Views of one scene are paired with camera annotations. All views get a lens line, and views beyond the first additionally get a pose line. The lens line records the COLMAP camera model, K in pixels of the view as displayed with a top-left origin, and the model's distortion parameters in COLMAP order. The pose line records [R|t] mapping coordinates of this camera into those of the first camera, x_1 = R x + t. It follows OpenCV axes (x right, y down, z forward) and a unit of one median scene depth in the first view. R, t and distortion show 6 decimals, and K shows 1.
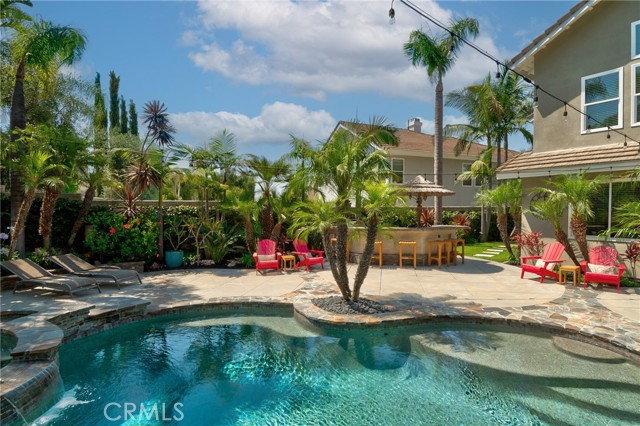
lens RADIAL K [[330.4, 0, 328.8], [0, 330.4, 219.0], [0, 0, 1]] dist [0.035987, -0.043520]
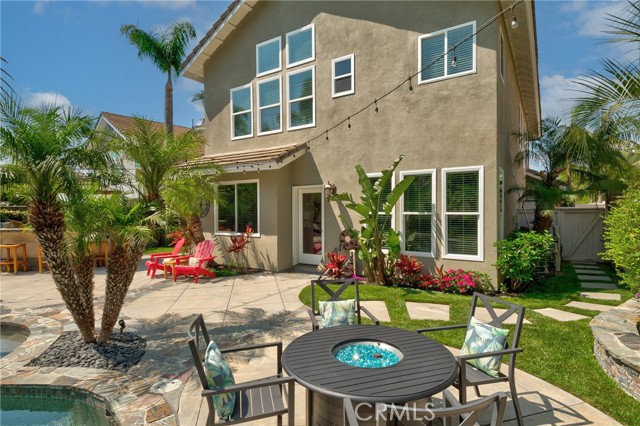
lens RADIAL K [[329.8, 0, 347.4], [0, 329.8, 213.7], [0, 0, 1]] dist [0.001337, 0.000058]
pose [[0.923674, -0.008046, 0.383094, 0.615612], [0.014274, 0.999808, -0.013416, 0.010704], [-0.382912, 0.017860, 0.923612, -0.148057]]
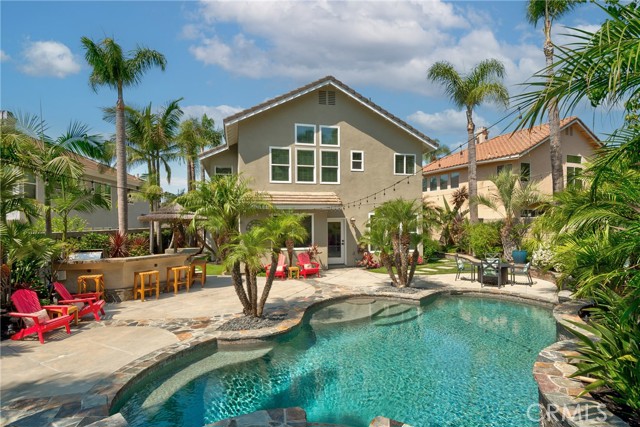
lens RADIAL K [[330.4, 0, 328.8], [0, 330.4, 219.5], [0, 0, 1]] dist [0.035987, -0.043520]
pose [[0.341138, 0.011213, 0.939946, -0.524564], [0.036183, 0.999031, -0.025050, -0.031021], [-0.939317, 0.042556, 0.340402, 0.197836]]
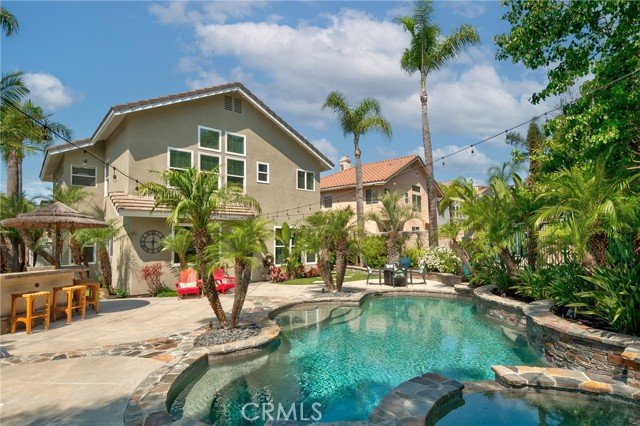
lens RADIAL K [[334.8, 0, 336.4], [0, 334.8, 222.5], [0, 0, 1]] dist [0.032410, -0.041943]
pose [[-0.121936, 0.067352, 0.990250, -0.574747], [0.047347, 0.996954, -0.061978, -0.001153], [-0.991408, 0.039328, -0.124754, 0.443790]]
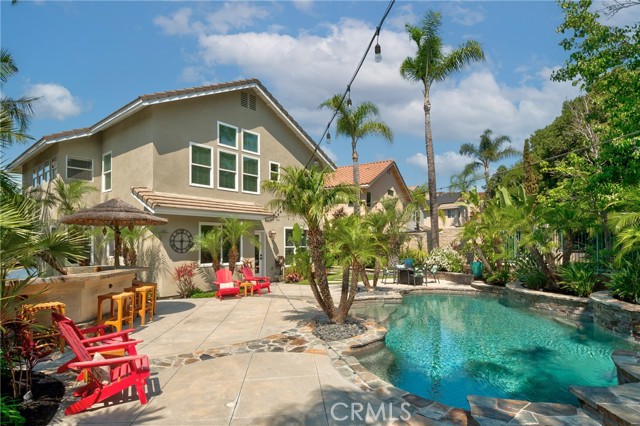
lens RADIAL K [[335.4, 0, 331.9], [0, 335.4, 233.9], [0, 0, 1]] dist [0.001374, 0.000103]
pose [[-0.266652, 0.037843, 0.963050, -0.546569], [0.040354, 0.998791, -0.028074, -0.008537], [-0.962948, 0.031377, -0.267857, 0.729443]]
